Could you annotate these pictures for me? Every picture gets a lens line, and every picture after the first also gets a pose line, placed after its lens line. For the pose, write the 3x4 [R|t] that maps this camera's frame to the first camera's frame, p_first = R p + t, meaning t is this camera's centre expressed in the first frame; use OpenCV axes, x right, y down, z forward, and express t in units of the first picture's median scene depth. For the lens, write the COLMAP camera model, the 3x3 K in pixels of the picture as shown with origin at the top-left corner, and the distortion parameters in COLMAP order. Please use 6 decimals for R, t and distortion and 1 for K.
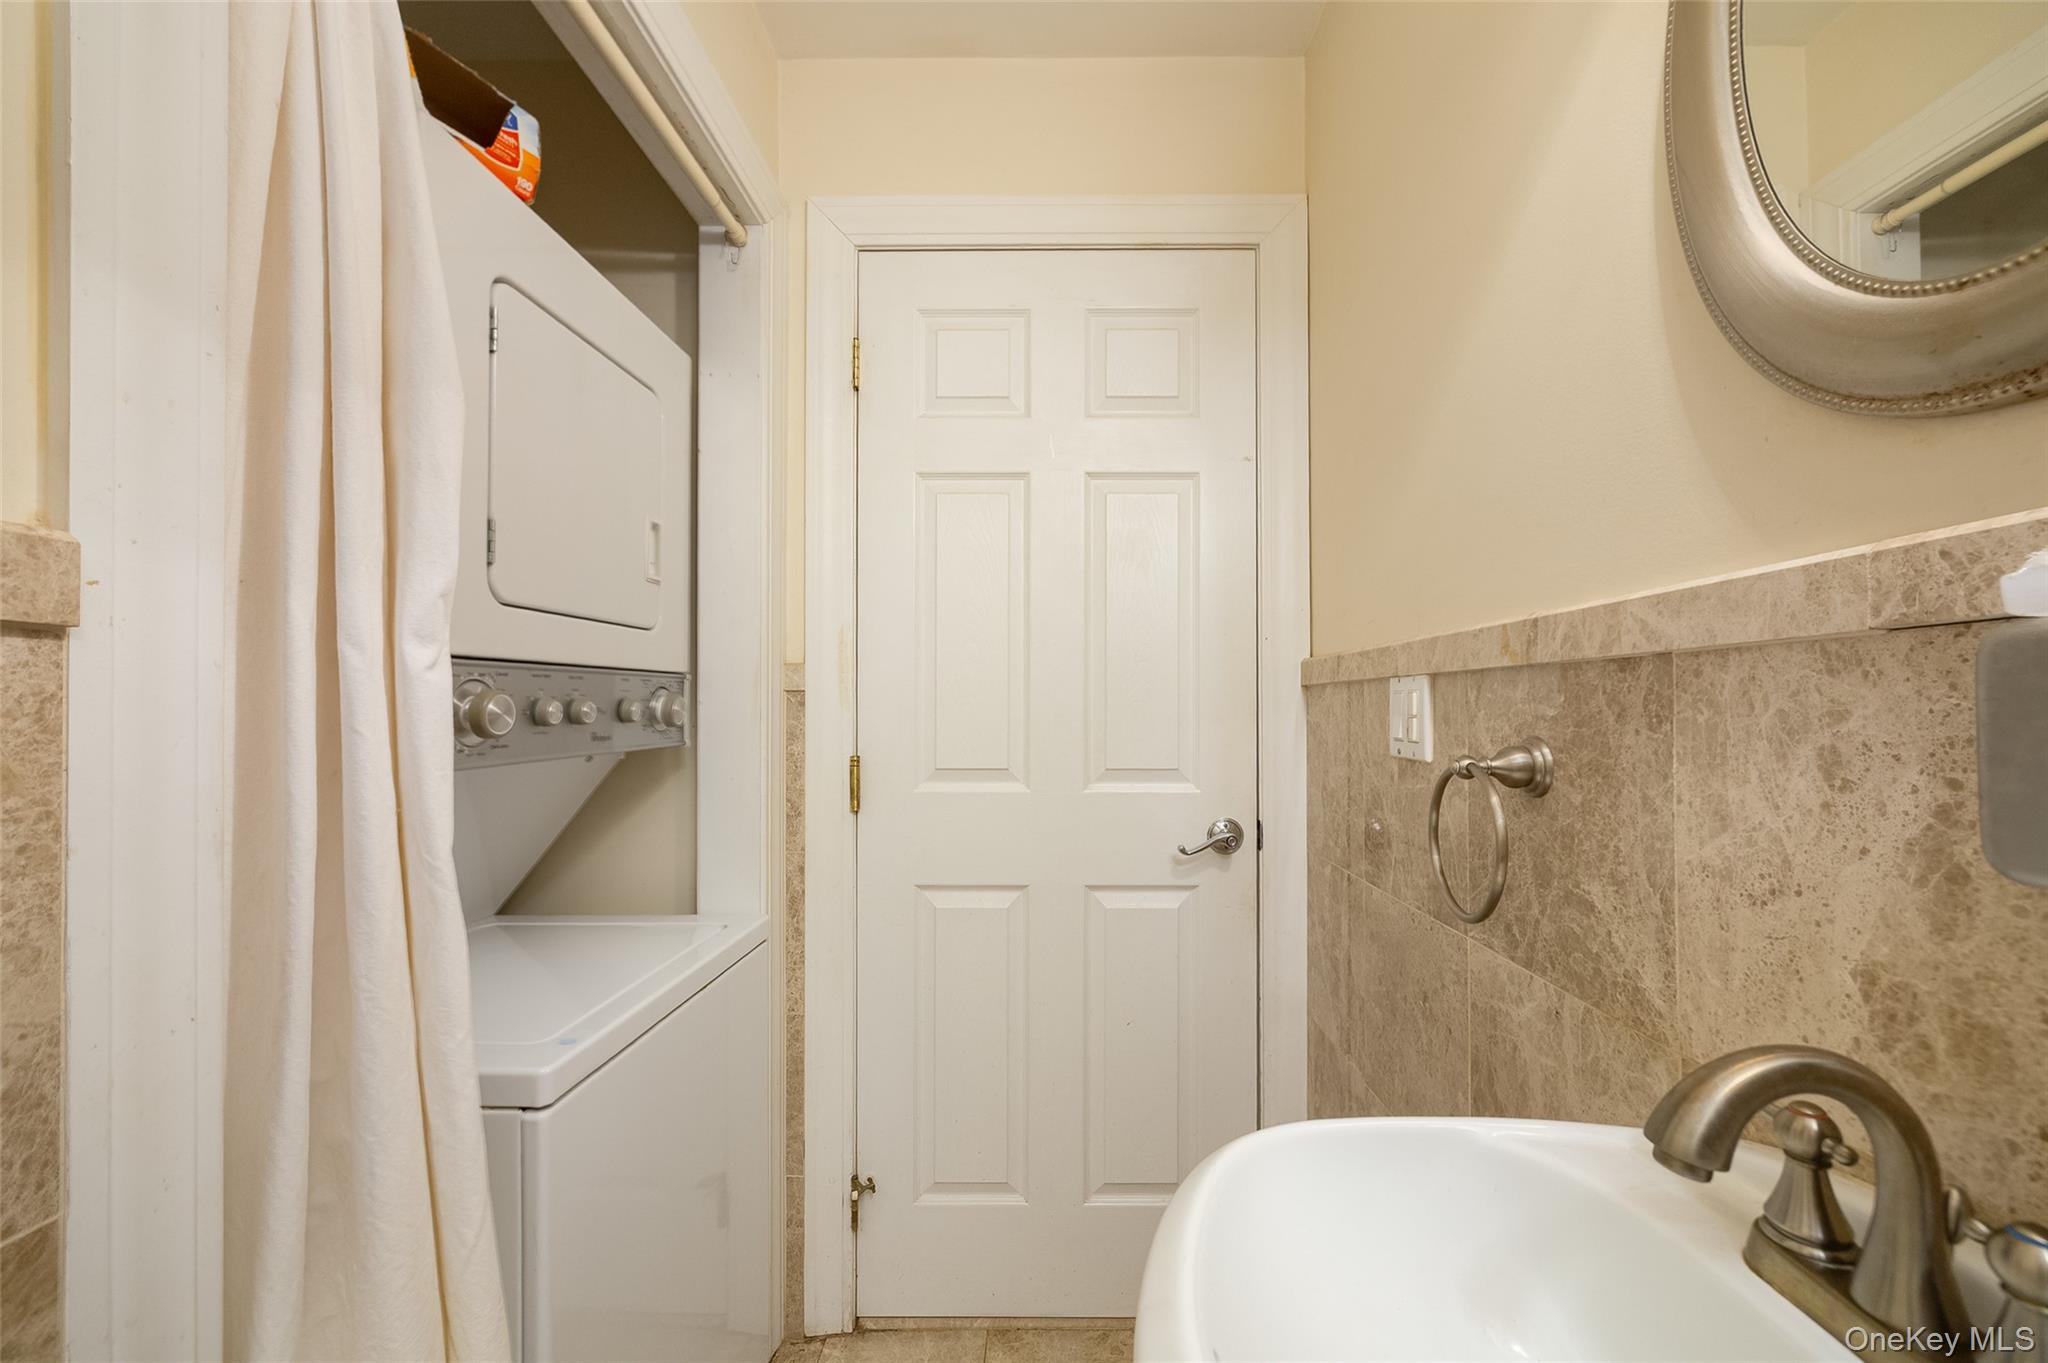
lens RADIAL K [[803.3, 0, 1075.1], [0, 803.3, 692.5], [0, 0, 1]] dist [-0.000833, -0.000030]
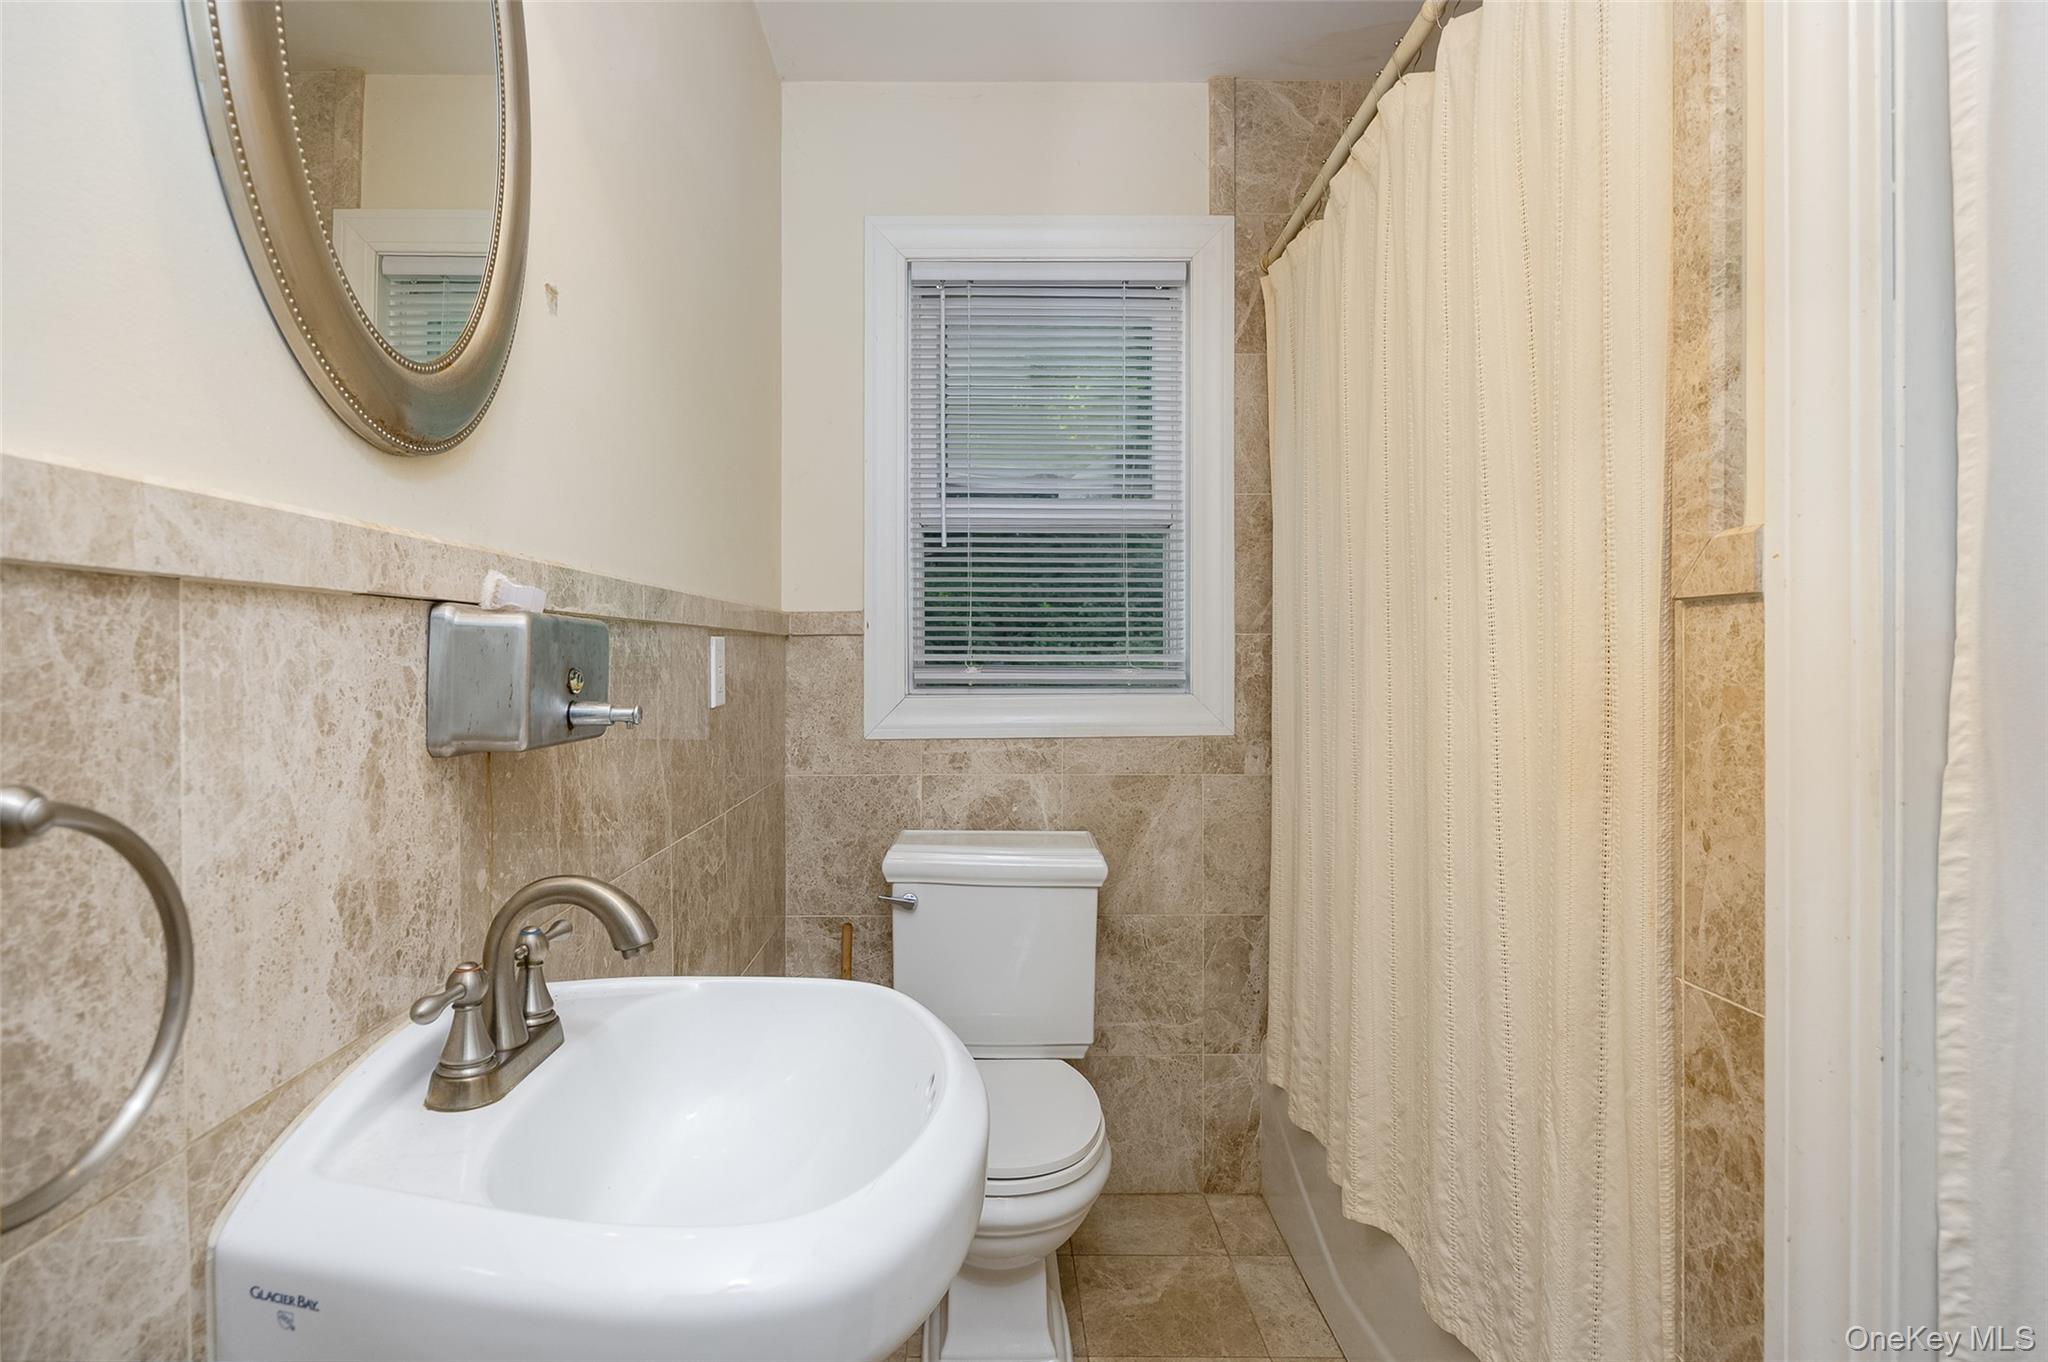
lens RADIAL K [[1155.6, 0, 1021.3], [0, 1155.6, 674.1], [0, 0, 1]] dist [0.003936, -0.000484]
pose [[-0.999884, 0.005346, -0.014285, 0.034201], [0.005417, 0.999973, -0.004947, 0.047774], [0.014258, -0.005024, -0.999886, 2.306772]]
